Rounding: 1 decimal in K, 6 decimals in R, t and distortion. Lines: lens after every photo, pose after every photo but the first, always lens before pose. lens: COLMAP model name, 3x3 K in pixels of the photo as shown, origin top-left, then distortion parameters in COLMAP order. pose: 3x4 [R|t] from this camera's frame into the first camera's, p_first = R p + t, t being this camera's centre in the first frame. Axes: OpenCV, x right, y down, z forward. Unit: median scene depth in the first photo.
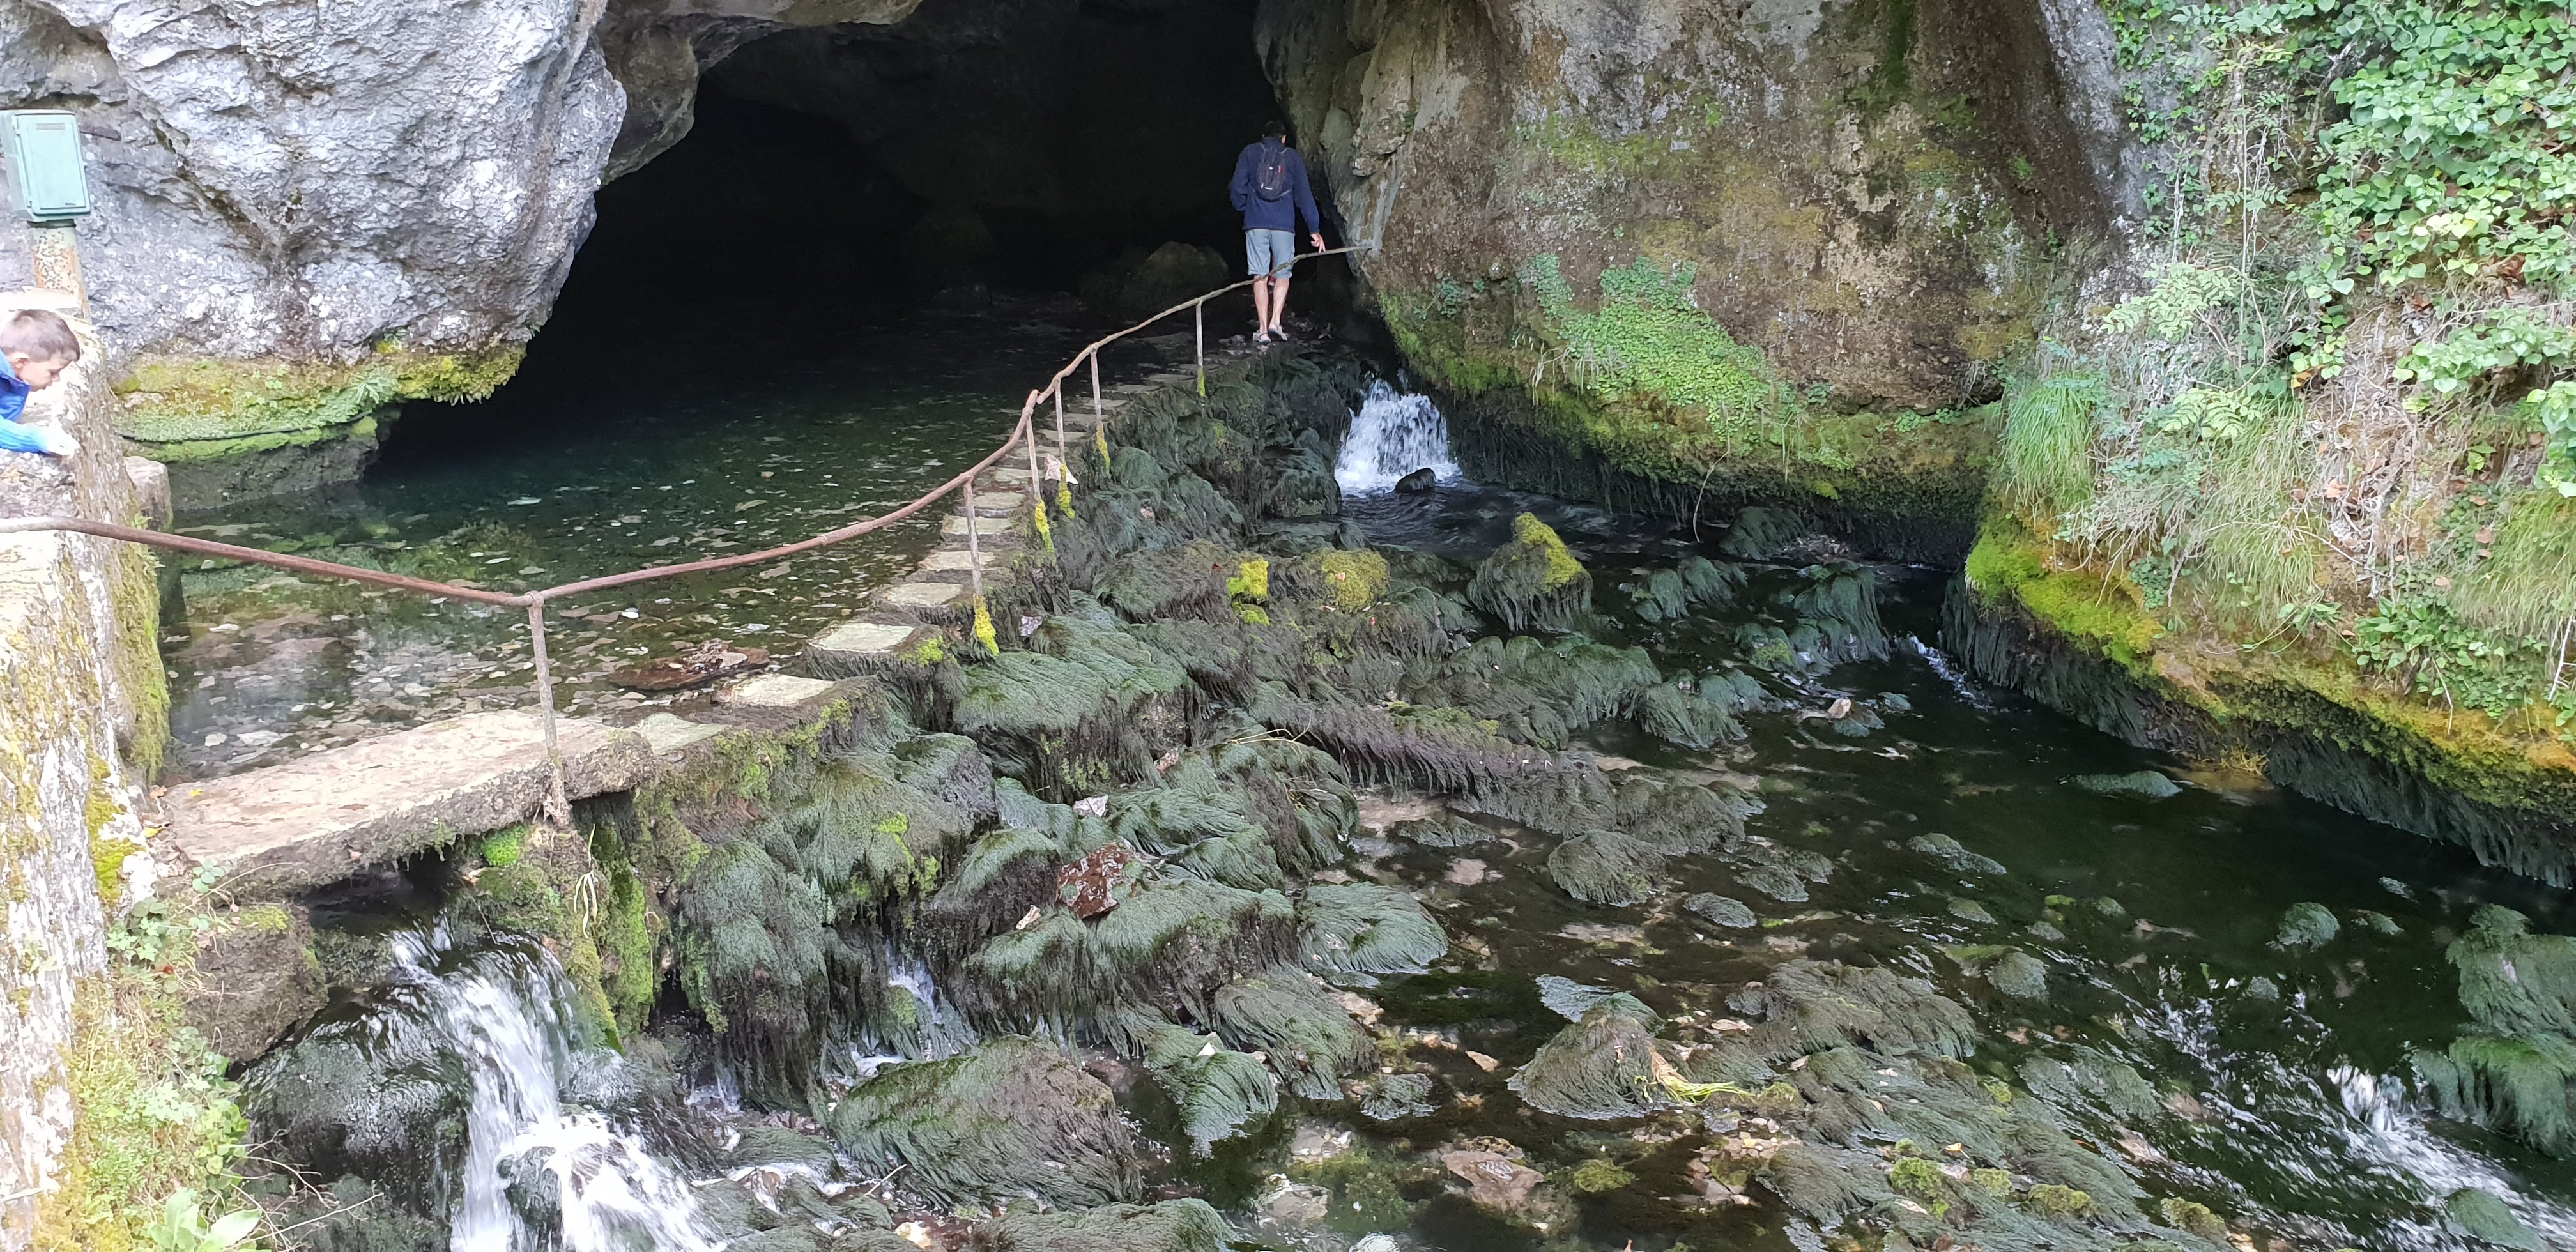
lens RADIAL K [[2016.3, 0, 1305.7], [0, 2016.3, 644.6], [0, 0, 1]] dist [-0.035973, 0.067015]
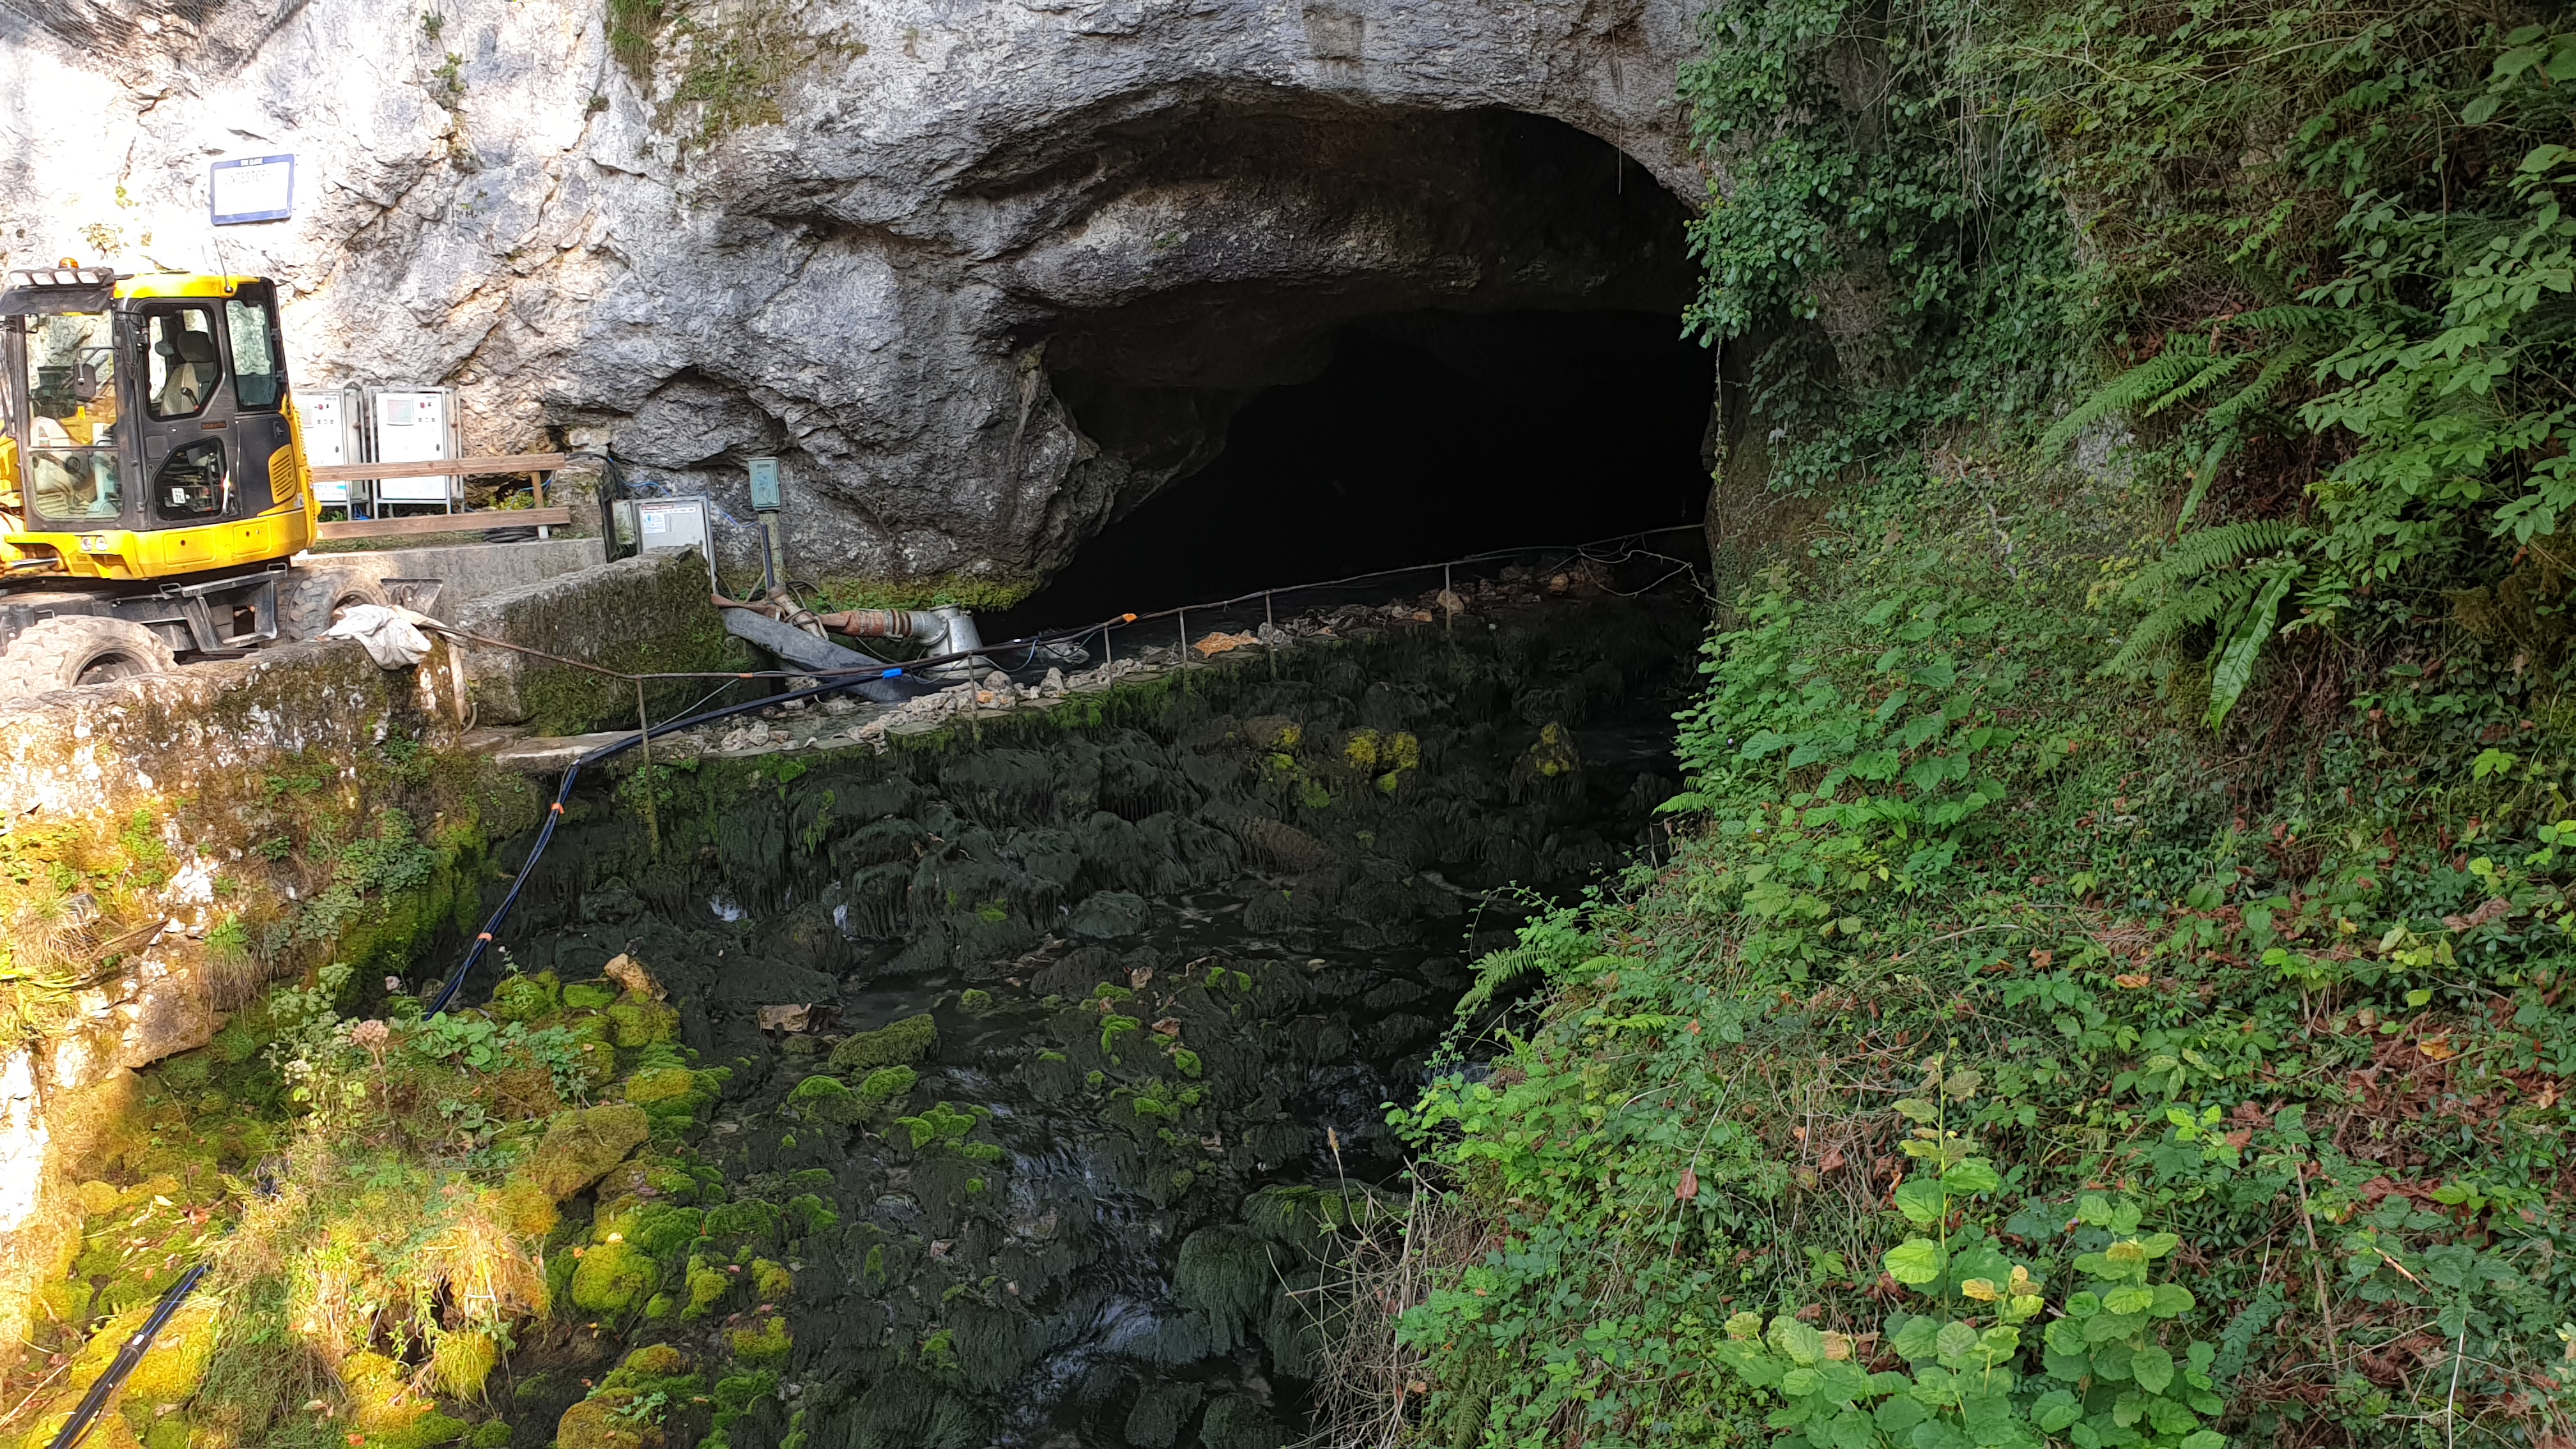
lens RADIAL K [[2031.6, 0, 1277.0], [0, 2031.6, 742.6], [0, 0, 1]] dist [0.001954, 0.031680]
pose [[0.787161, 0.089459, -0.610225, 0.980385], [-0.130413, 0.991195, -0.022917, 0.002729], [0.602801, 0.097621, 0.791897, -0.276583]]
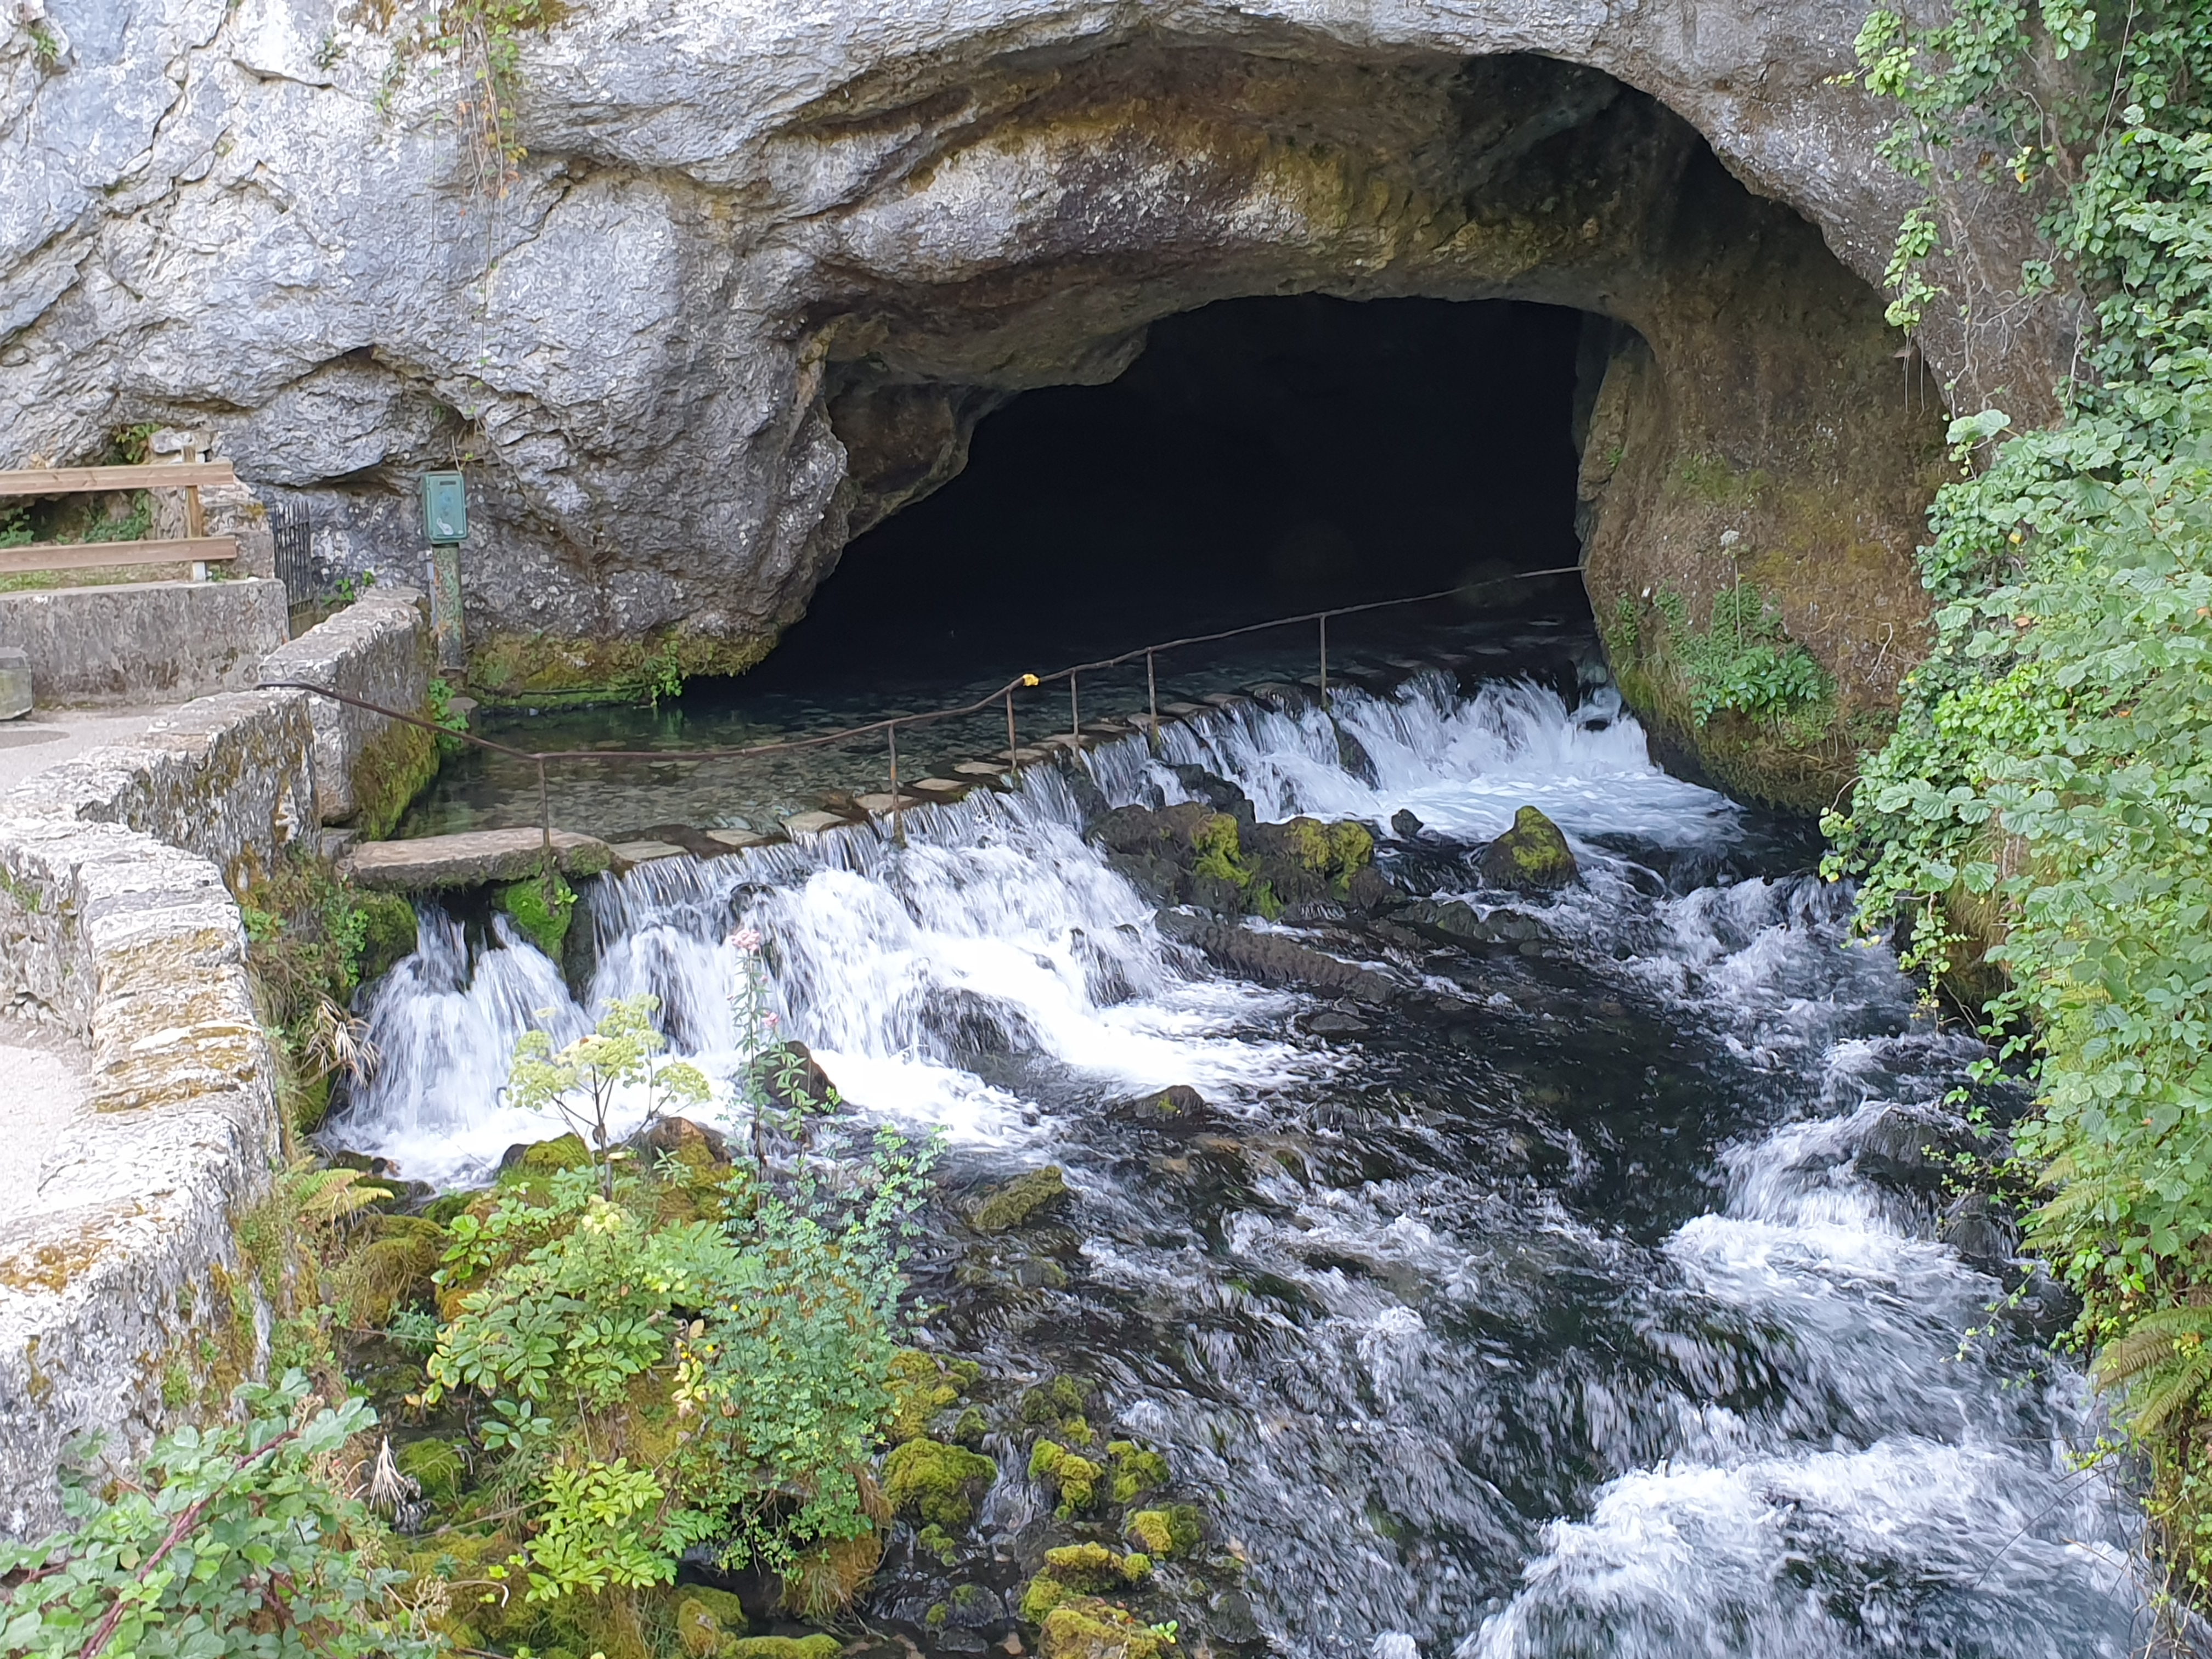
lens RADIAL K [[2852.4, 0, 1109.0], [0, 2852.4, 816.0], [0, 0, 1]] dist [0.067223, 0.000000]
pose [[0.909516, 0.054919, -0.412026, 0.669882], [-0.095327, 0.992373, -0.078154, 0.104086], [0.404591, 0.110360, 0.907814, -0.671276]]
